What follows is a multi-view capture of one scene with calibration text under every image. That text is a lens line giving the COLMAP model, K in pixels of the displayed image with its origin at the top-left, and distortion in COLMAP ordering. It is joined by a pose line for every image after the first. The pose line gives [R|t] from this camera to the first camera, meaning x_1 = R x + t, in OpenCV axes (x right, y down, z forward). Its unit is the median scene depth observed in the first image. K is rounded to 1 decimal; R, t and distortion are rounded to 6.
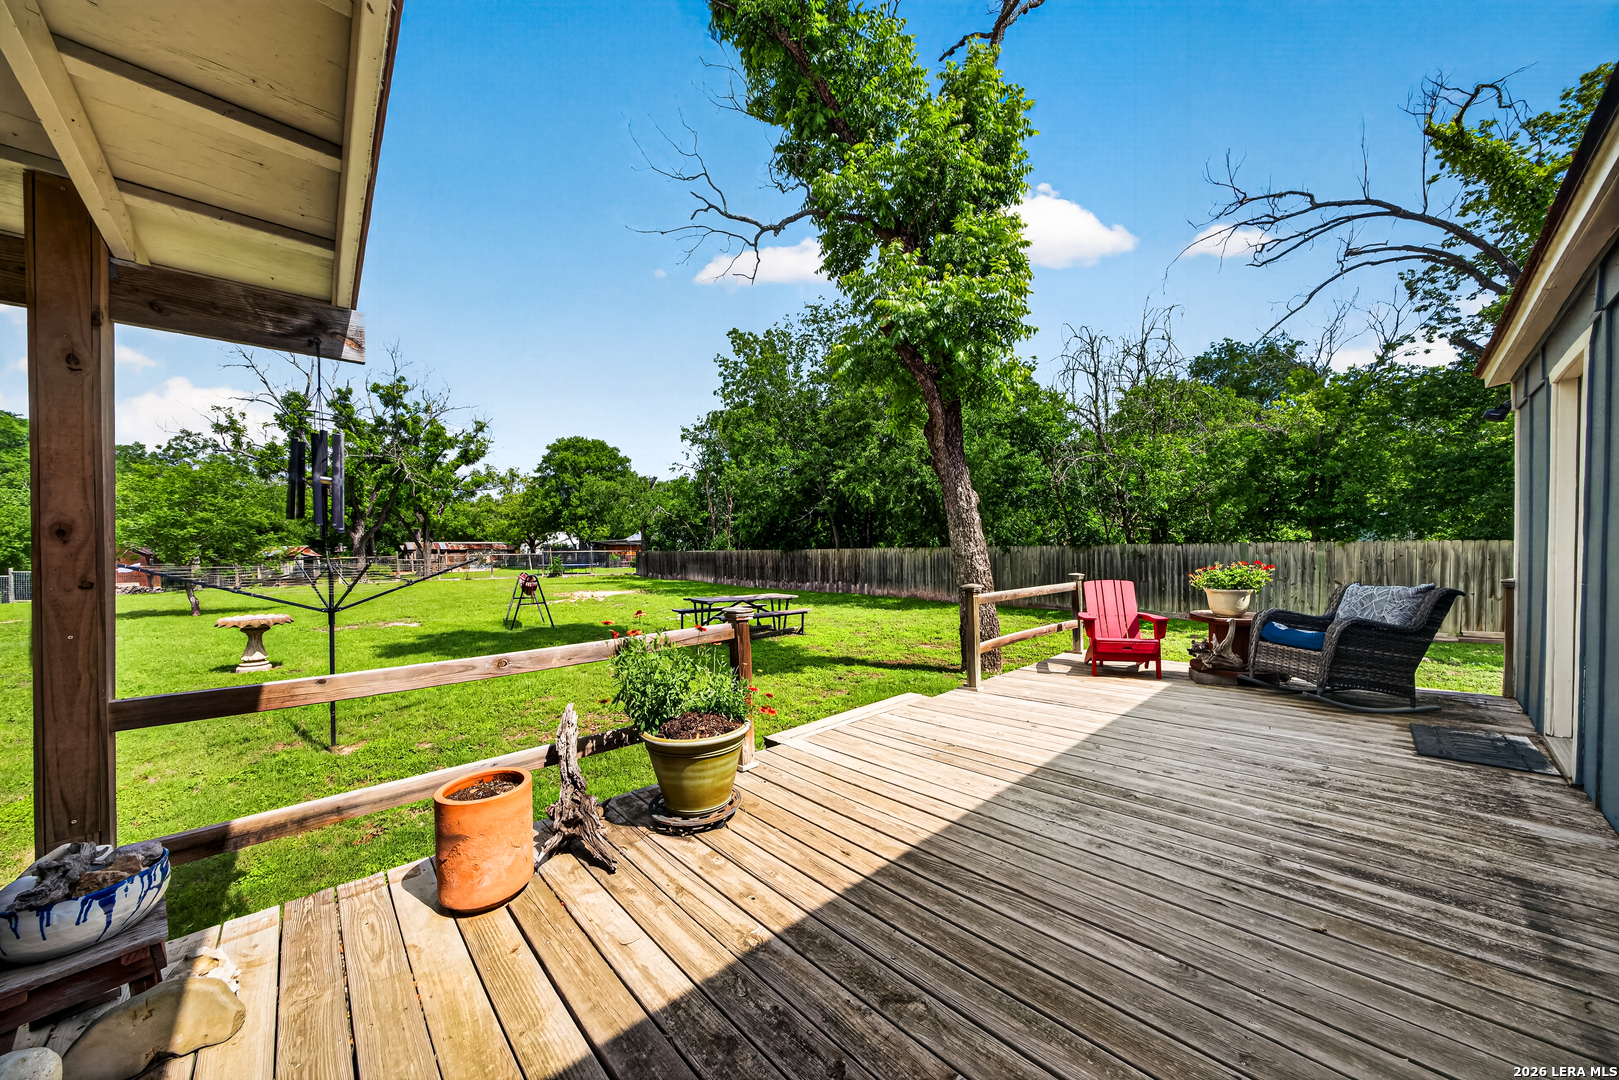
lens RADIAL K [[598.2, 0, 820.8], [0, 598.2, 546.8], [0, 0, 1]] dist [0.000721, 0.000091]
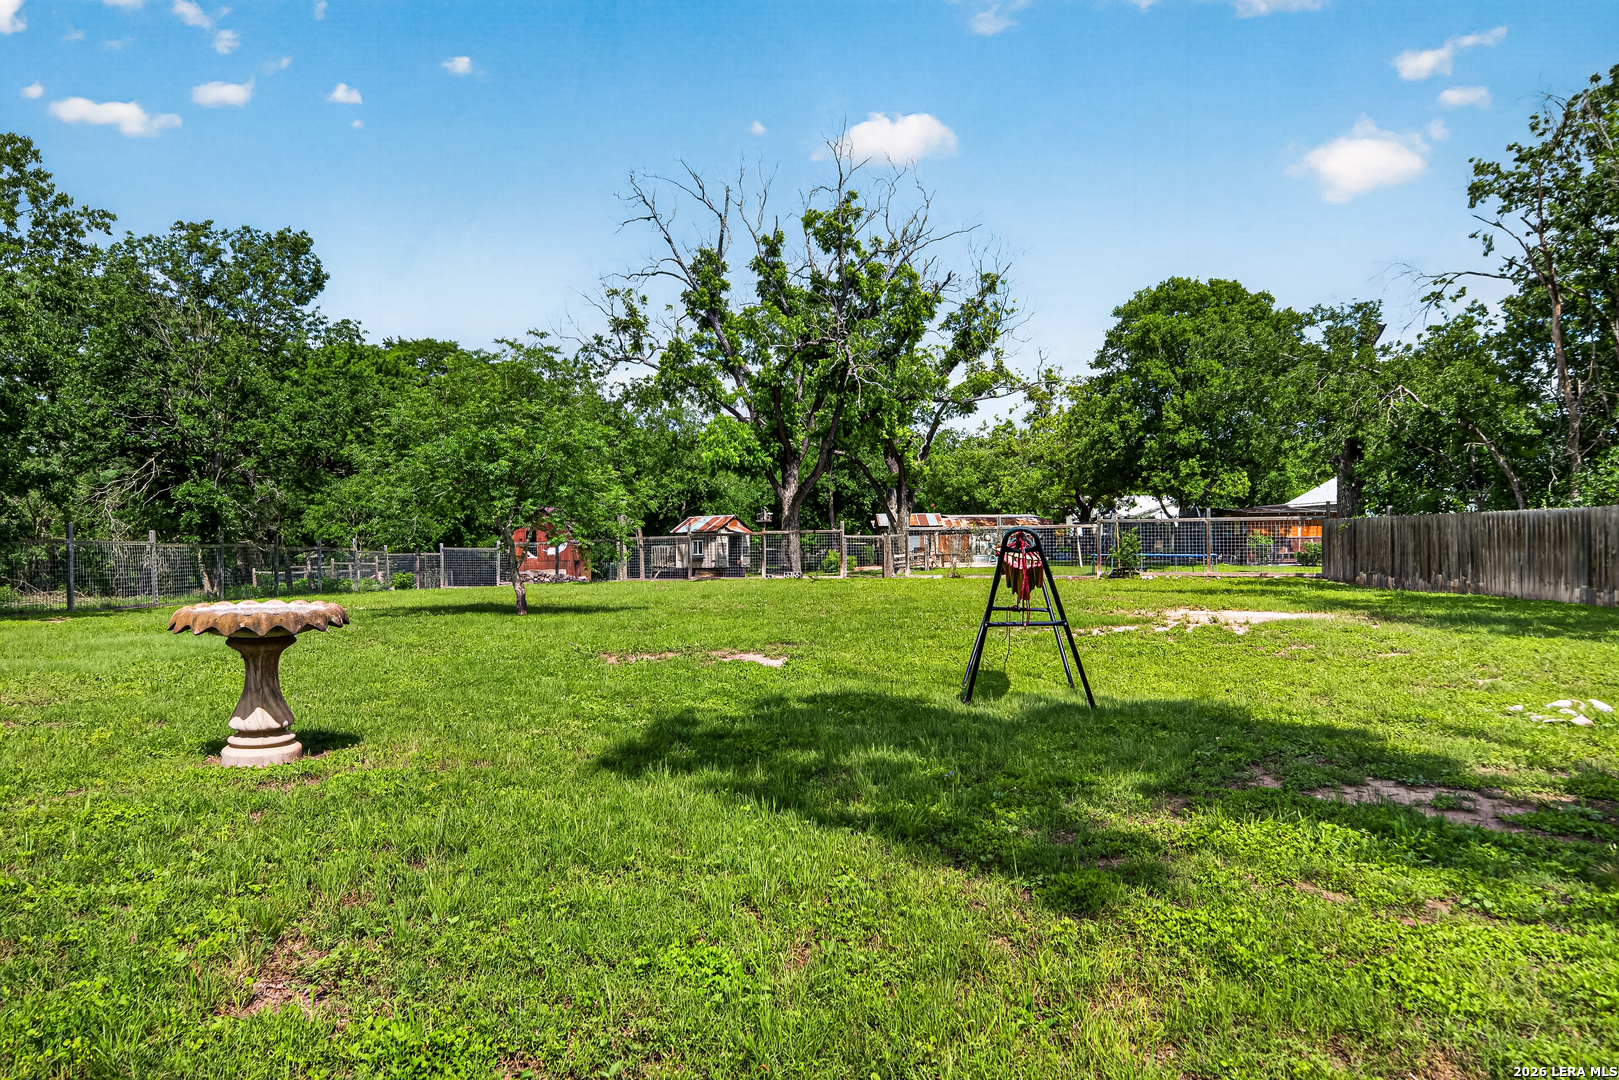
lens RADIAL K [[1007.4, 0, 809.5], [0, 1007.4, 540.0], [0, 0, 1]] dist [0.000316, 0.033049]
pose [[0.739518, 0.000607, -0.673136, -0.120257], [-0.009231, 0.999915, -0.009239, 0.031512], [0.673073, 0.013046, 0.739461, 0.303884]]
